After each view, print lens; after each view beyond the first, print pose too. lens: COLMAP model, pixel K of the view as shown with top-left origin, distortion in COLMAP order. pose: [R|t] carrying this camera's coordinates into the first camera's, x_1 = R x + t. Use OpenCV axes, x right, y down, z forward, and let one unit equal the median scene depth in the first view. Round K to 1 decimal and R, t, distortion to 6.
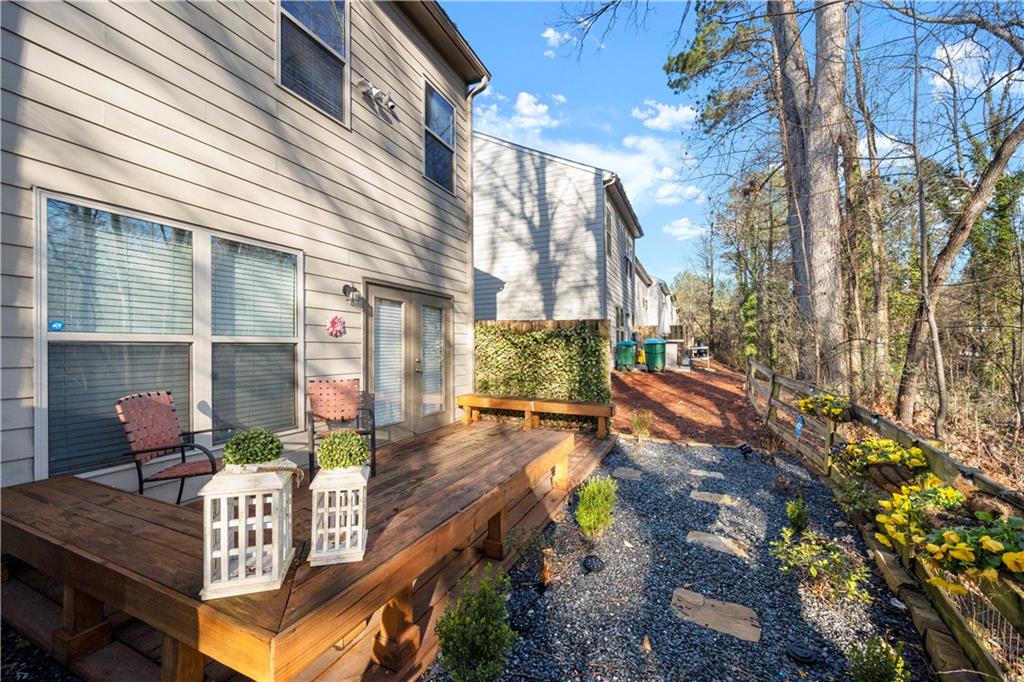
lens RADIAL K [[409.0, 0, 508.0], [0, 409.0, 345.8], [0, 0, 1]] dist [-0.000579, -0.000248]
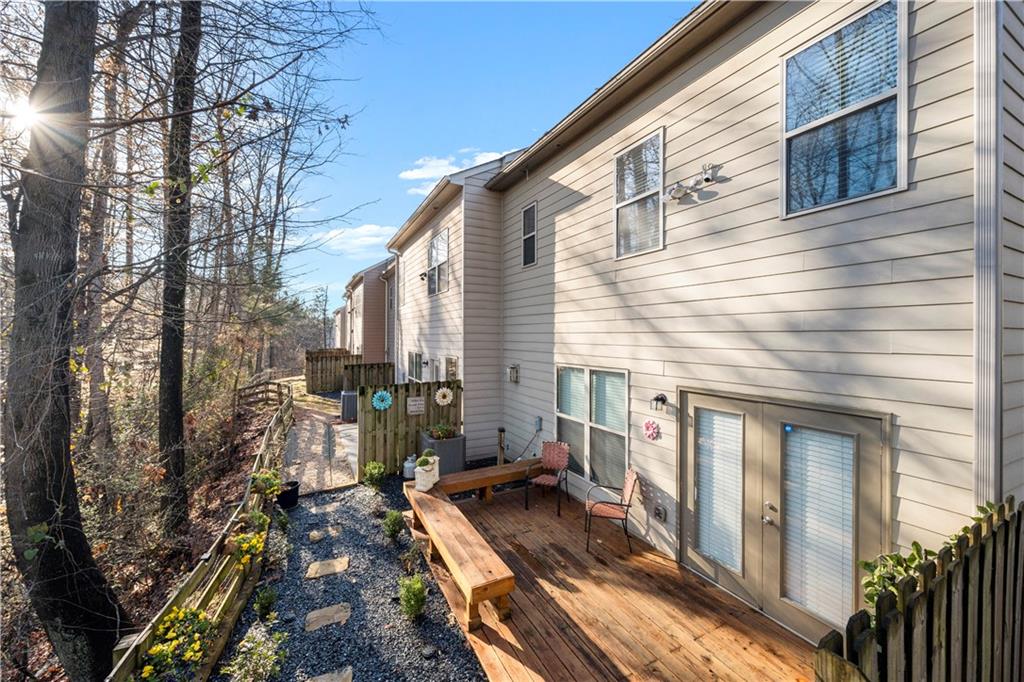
lens RADIAL K [[409.0, 0, 515.1], [0, 409.0, 338.5], [0, 0, 1]] dist [-0.000579, -0.000248]
pose [[-0.619870, 0.002739, -0.784700, 0.676809], [0.003190, 0.999994, 0.000970, -0.290735], [0.784698, -0.001902, -0.619875, 1.332420]]
